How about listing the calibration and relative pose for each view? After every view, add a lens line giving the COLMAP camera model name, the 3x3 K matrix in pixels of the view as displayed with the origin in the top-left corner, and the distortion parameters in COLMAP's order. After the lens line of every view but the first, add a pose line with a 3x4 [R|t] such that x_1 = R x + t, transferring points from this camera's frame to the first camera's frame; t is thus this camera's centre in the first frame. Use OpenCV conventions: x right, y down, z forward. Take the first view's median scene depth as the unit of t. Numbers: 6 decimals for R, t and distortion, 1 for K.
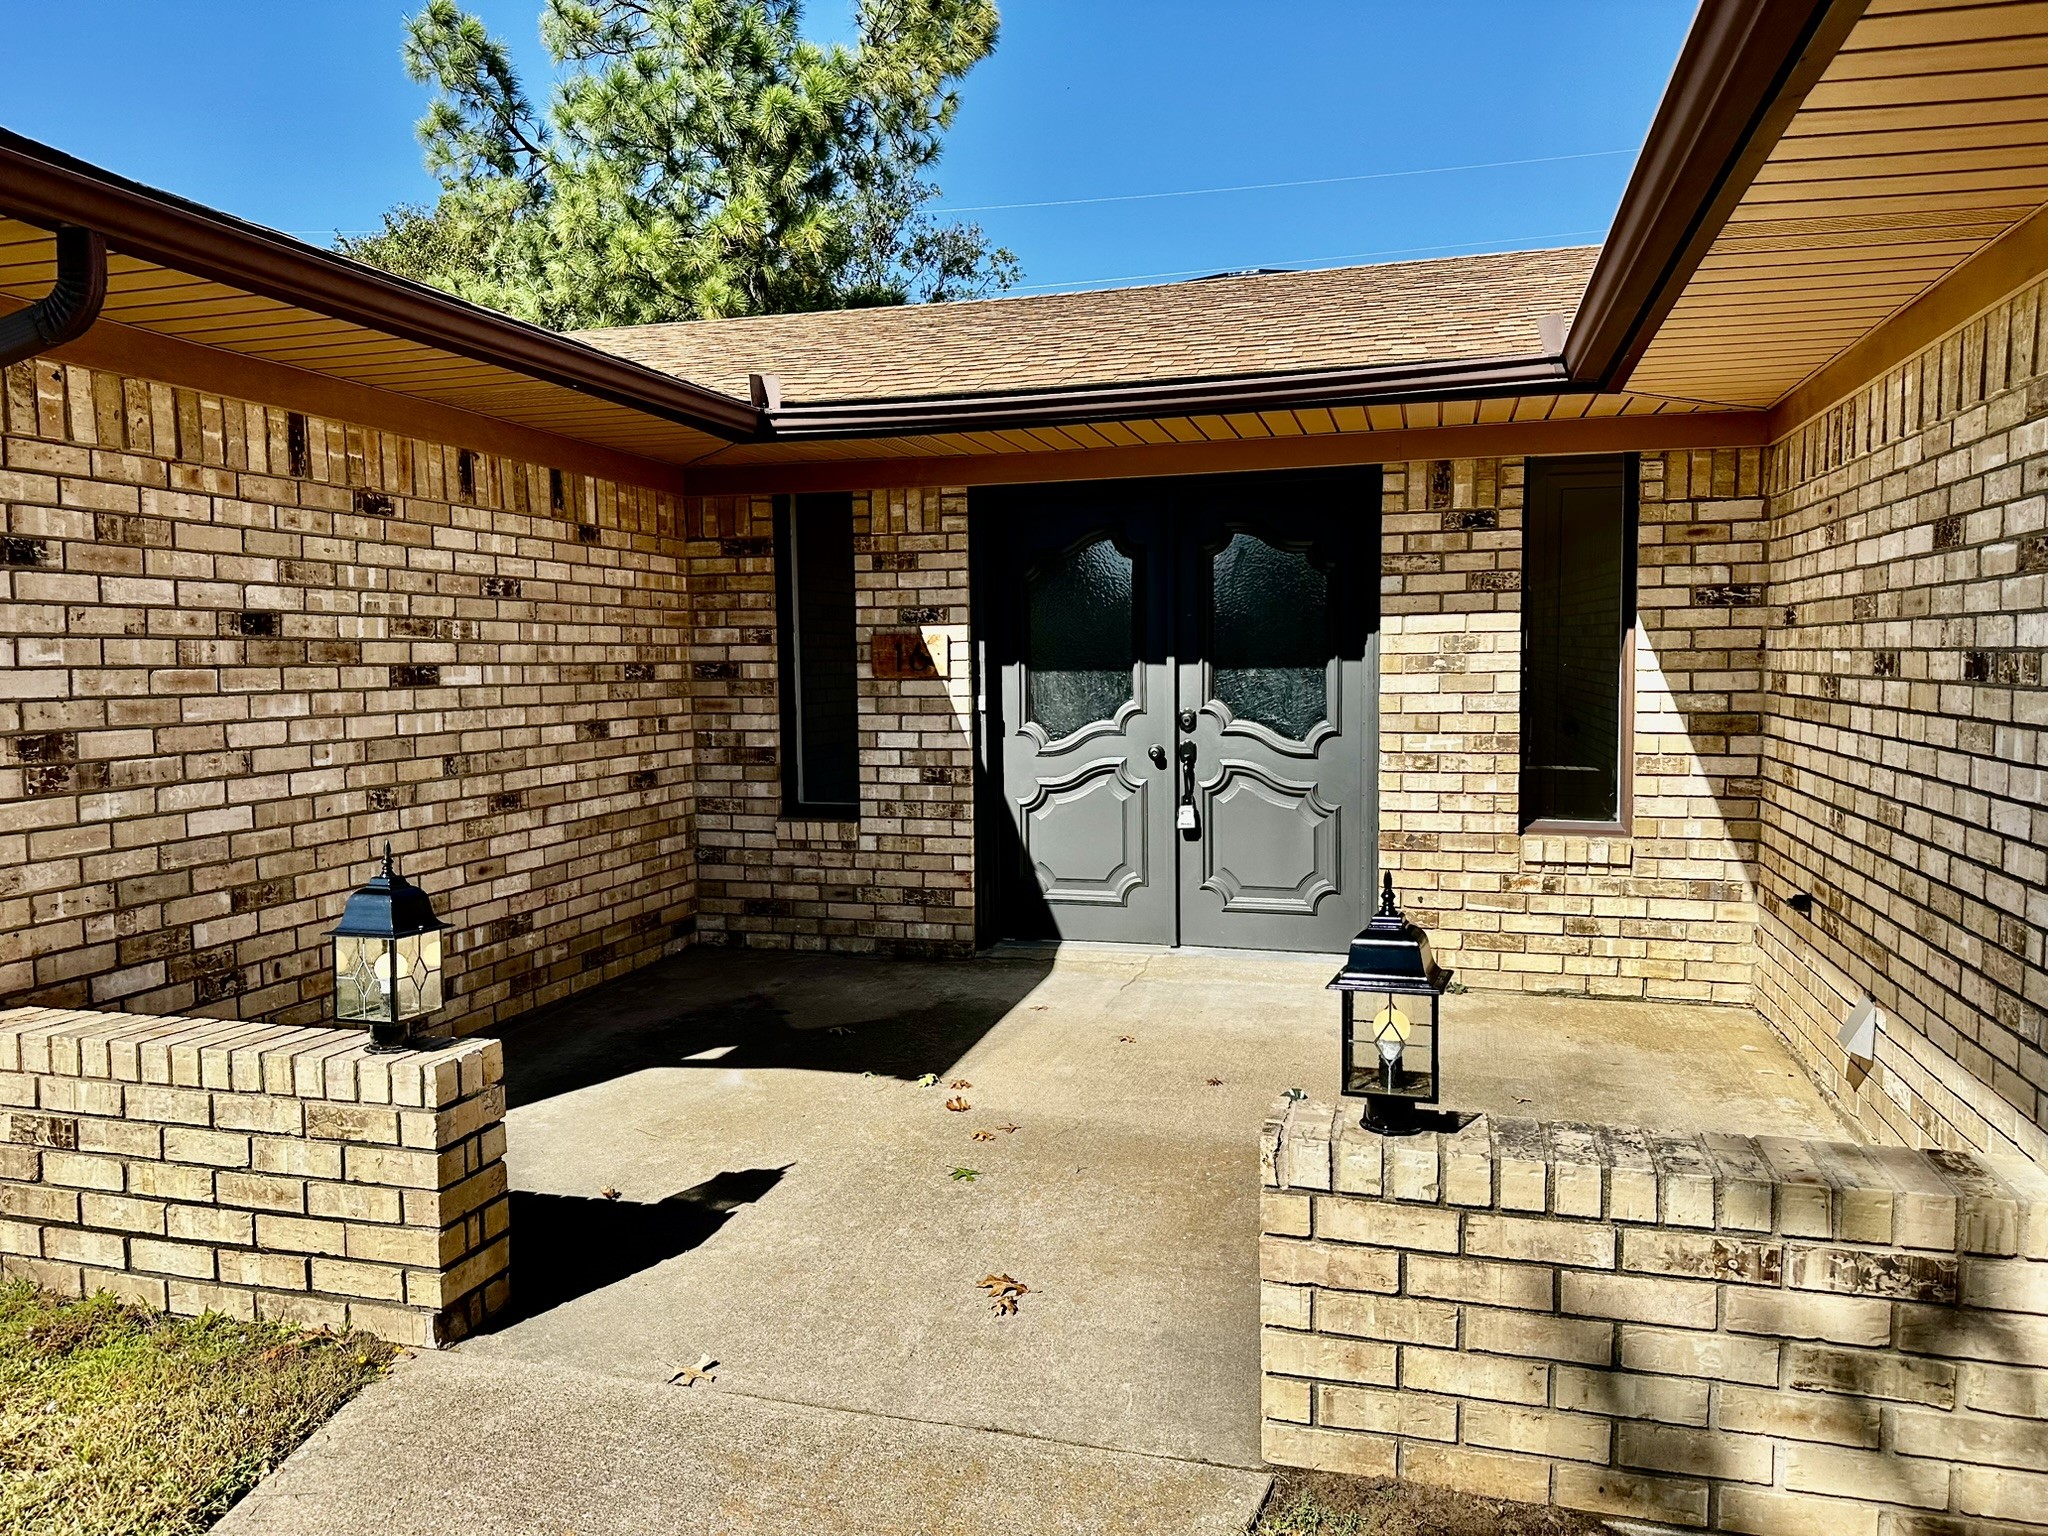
lens RADIAL K [[1400.0, 0, 1024.0], [0, 1400.0, 768.0], [0, 0, 1]] dist [0.171826, -0.301696]
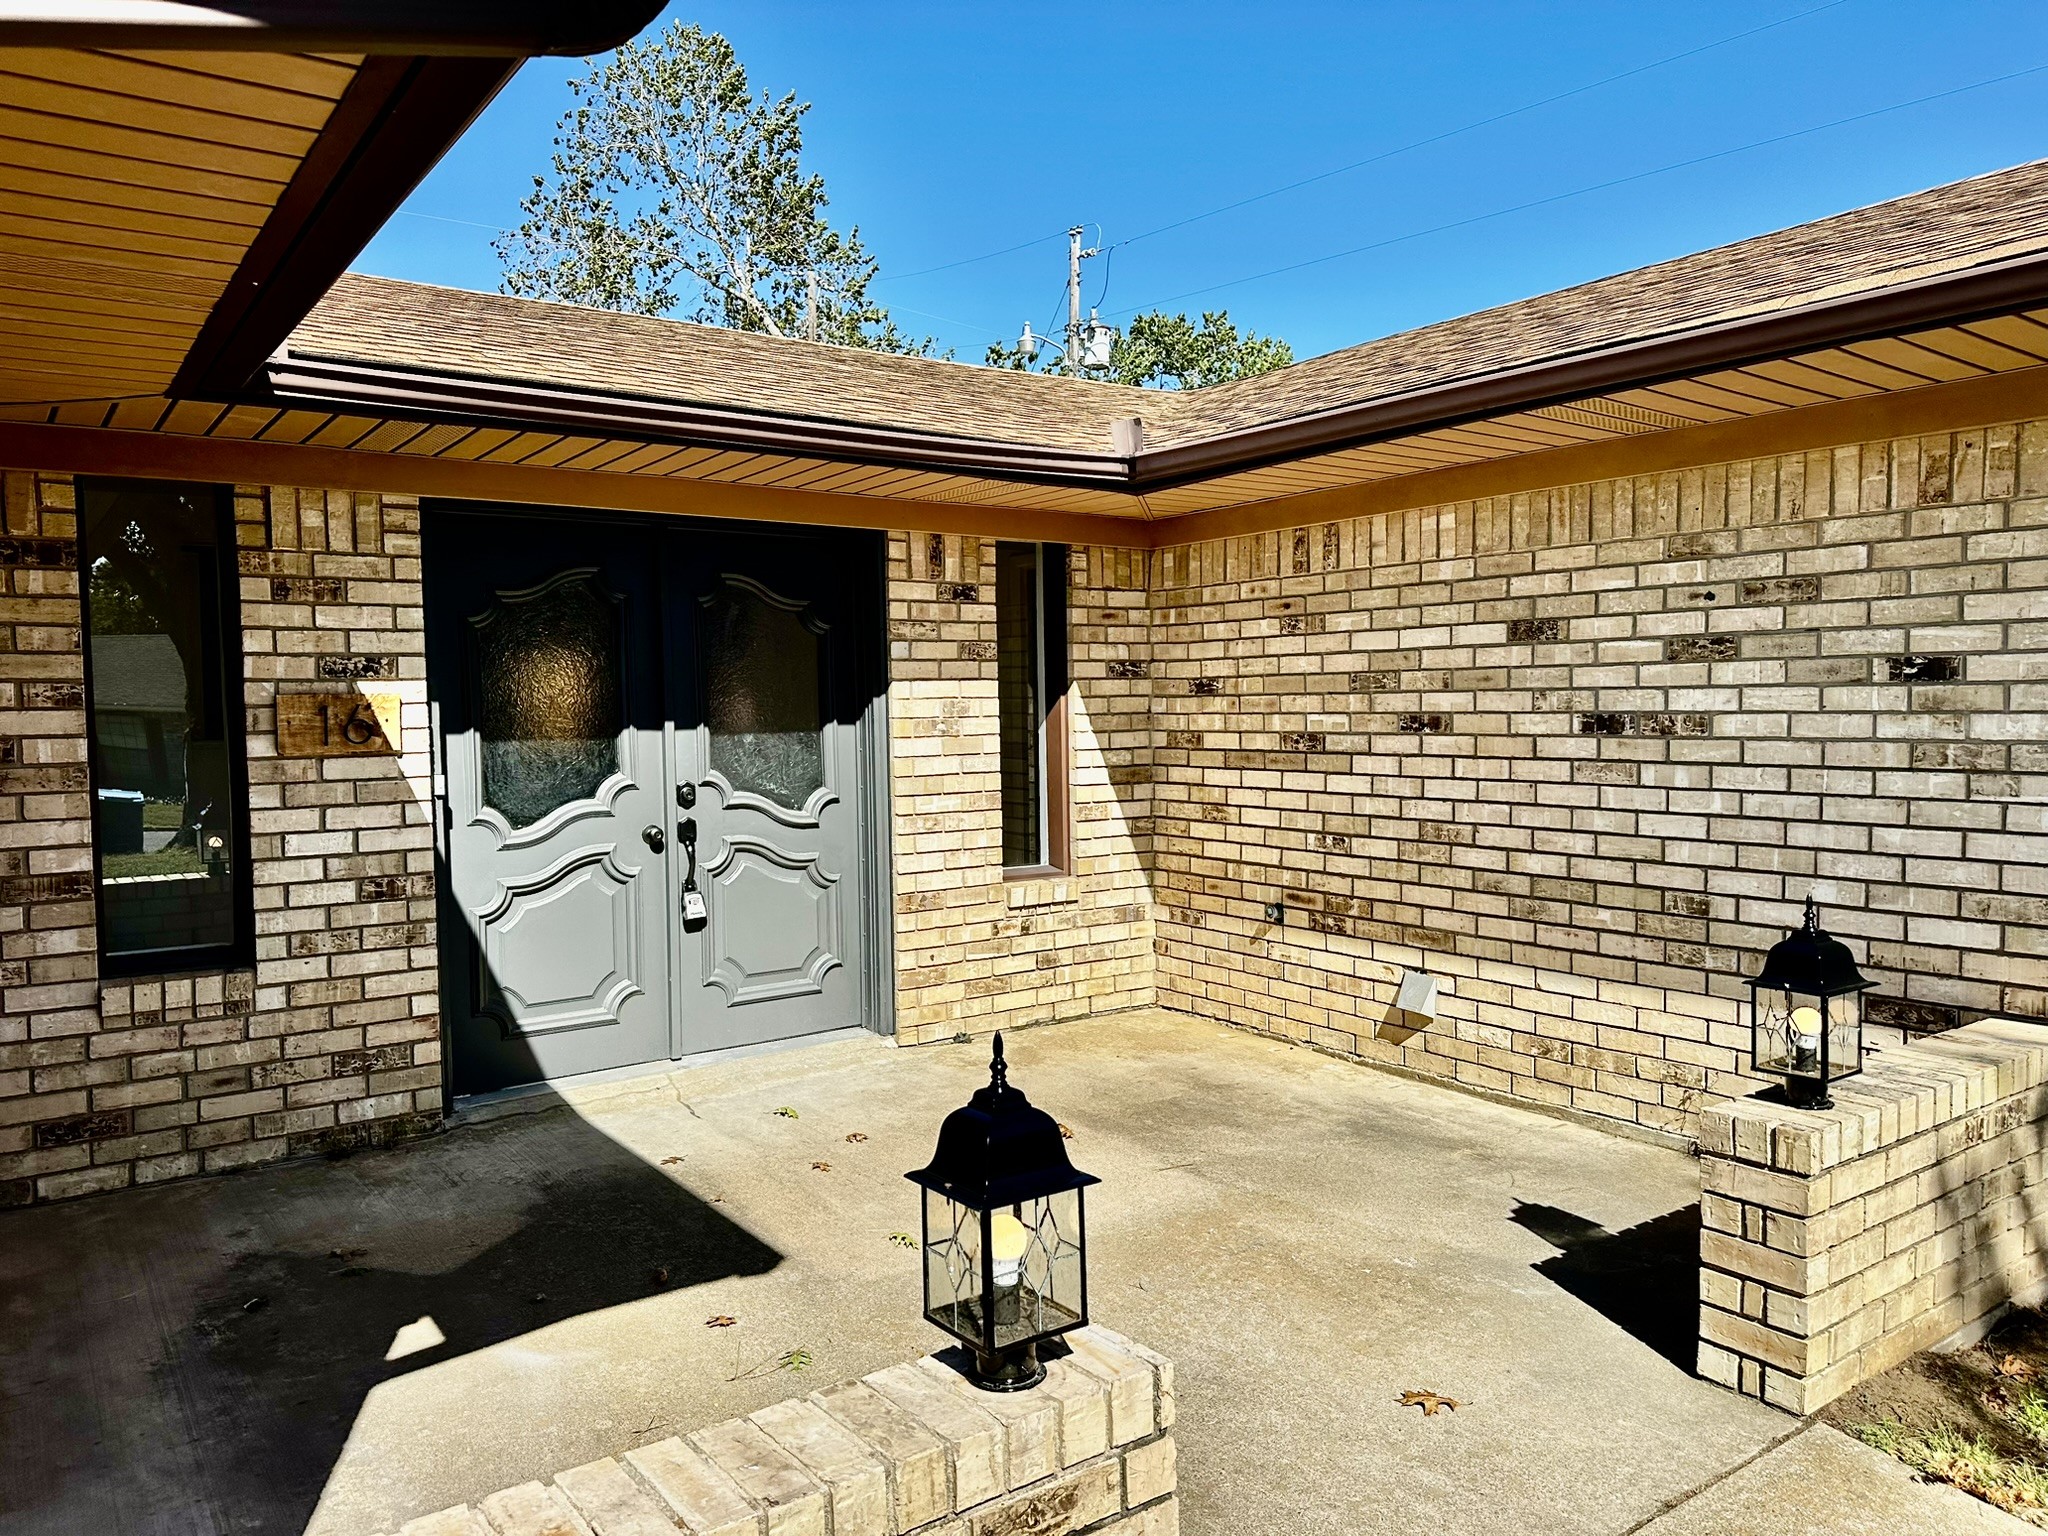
lens RADIAL K [[1414.9, 0, 1013.0], [0, 1414.9, 767.4], [0, 0, 1]] dist [0.169143, -0.236775]
pose [[0.630585, -0.035146, 0.775324, -0.443985], [0.067121, 0.997701, -0.009364, -0.028721], [-0.773212, 0.057945, 0.631494, 0.281509]]
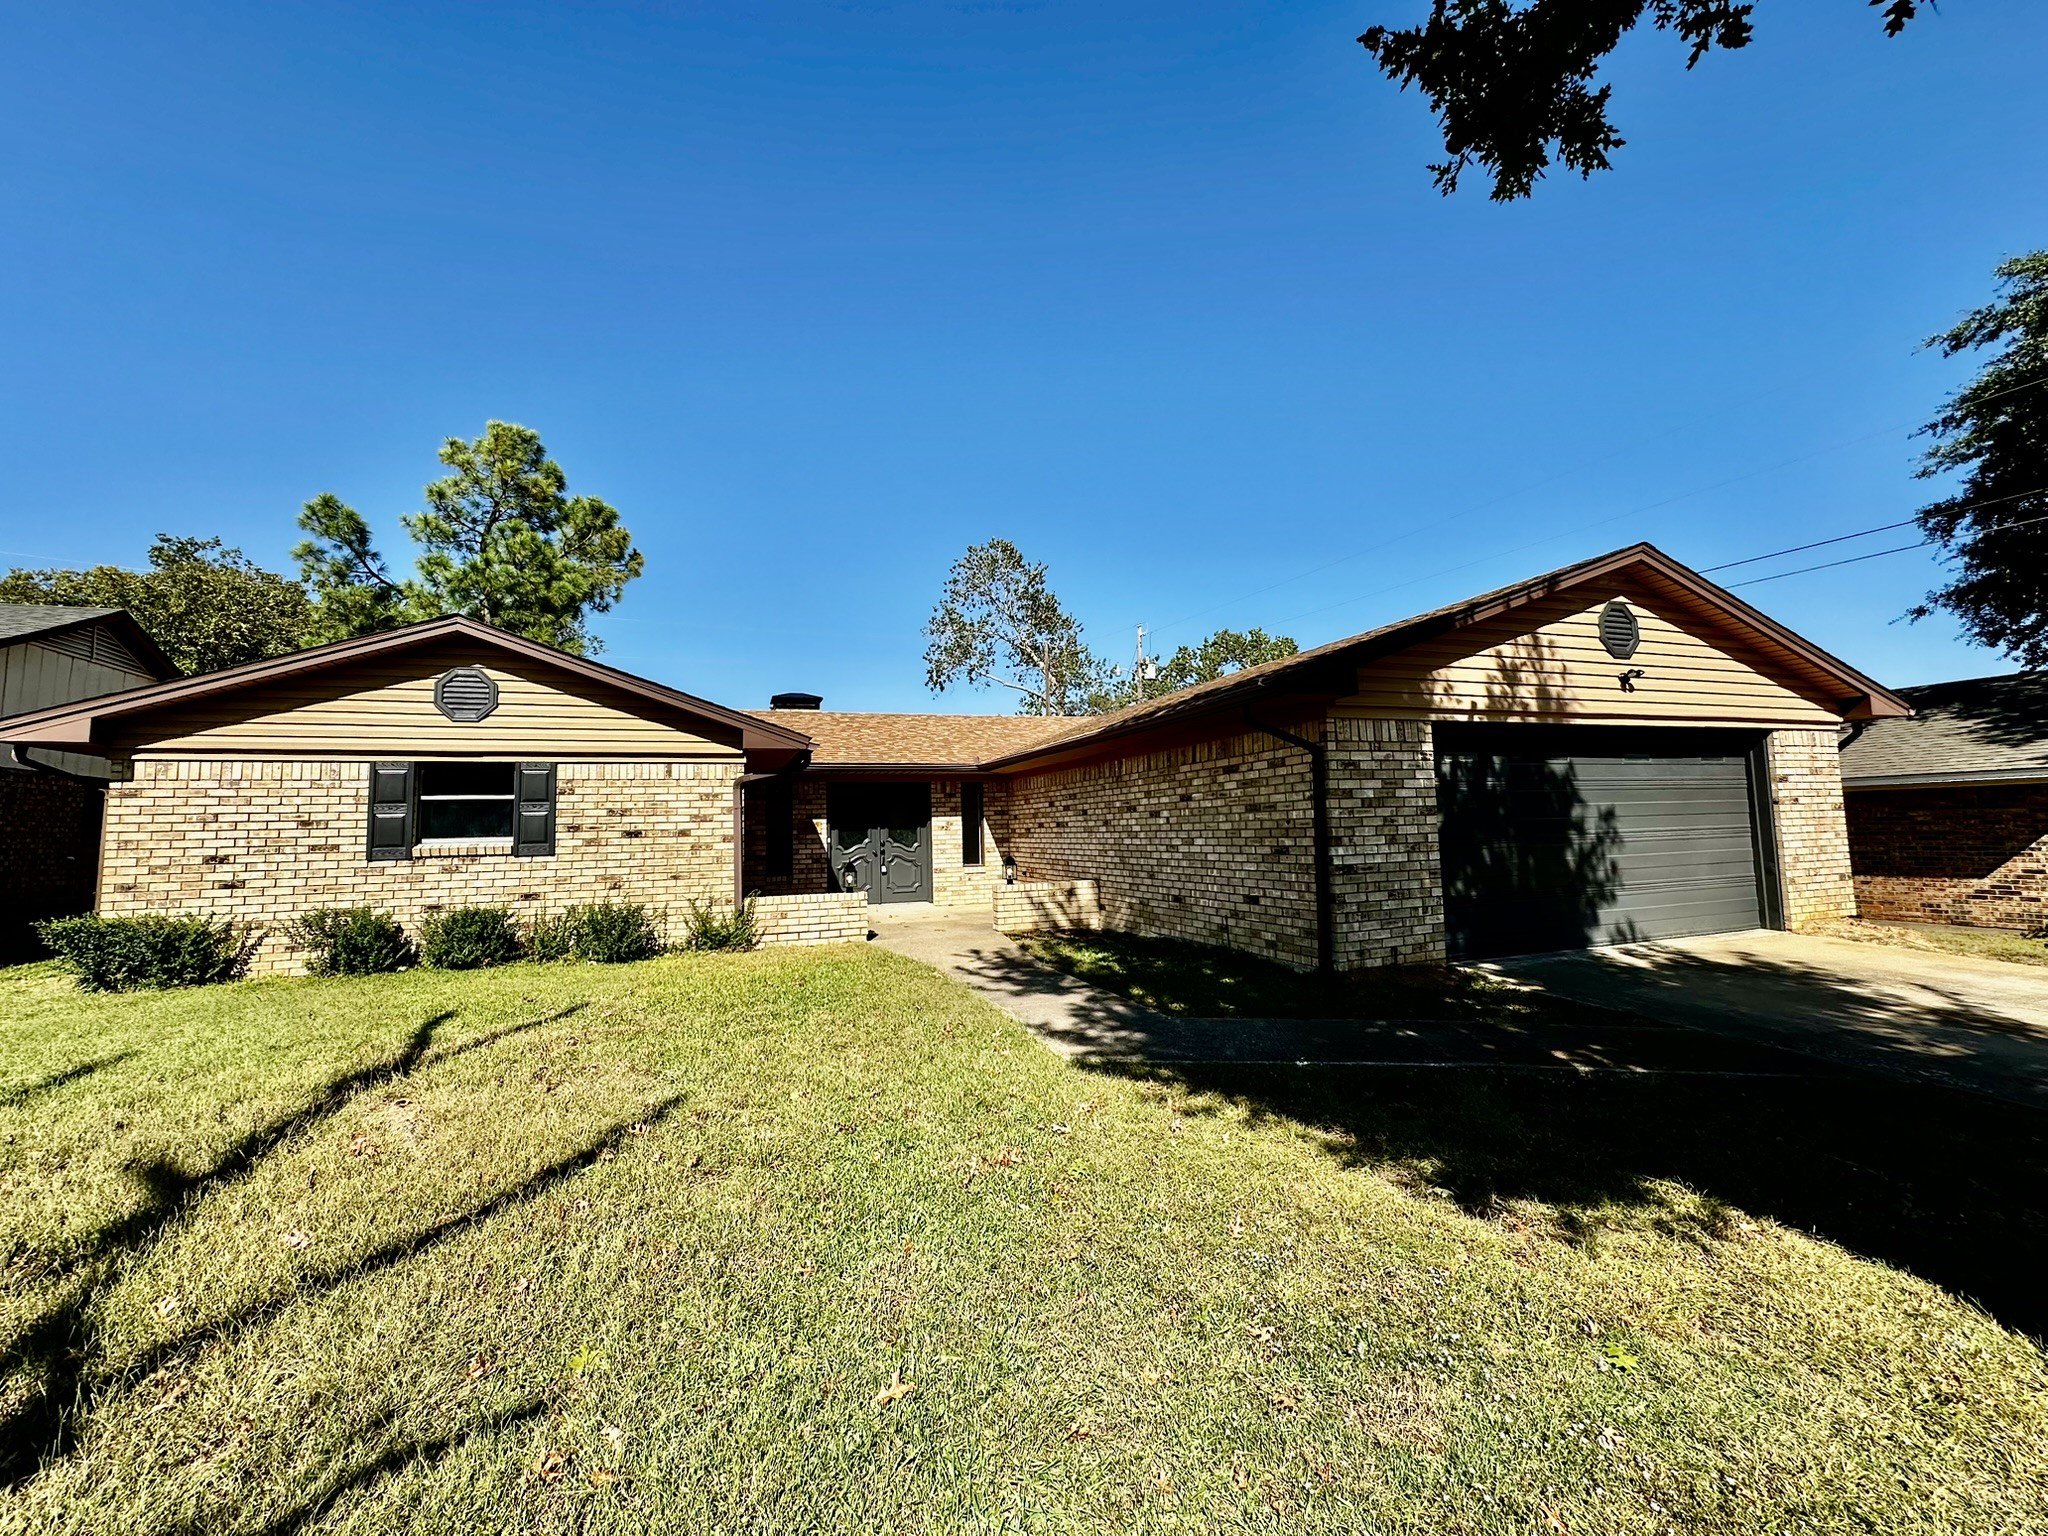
lens RADIAL K [[812.8, 0, 1022.7], [0, 812.8, 762.1], [0, 0, 1]] dist [-0.001702, -0.000043]
pose [[0.803637, 0.037703, 0.593924, -0.904221], [0.065727, 0.986263, -0.151544, 0.107778], [-0.591479, 0.160823, 0.790119, -1.017724]]
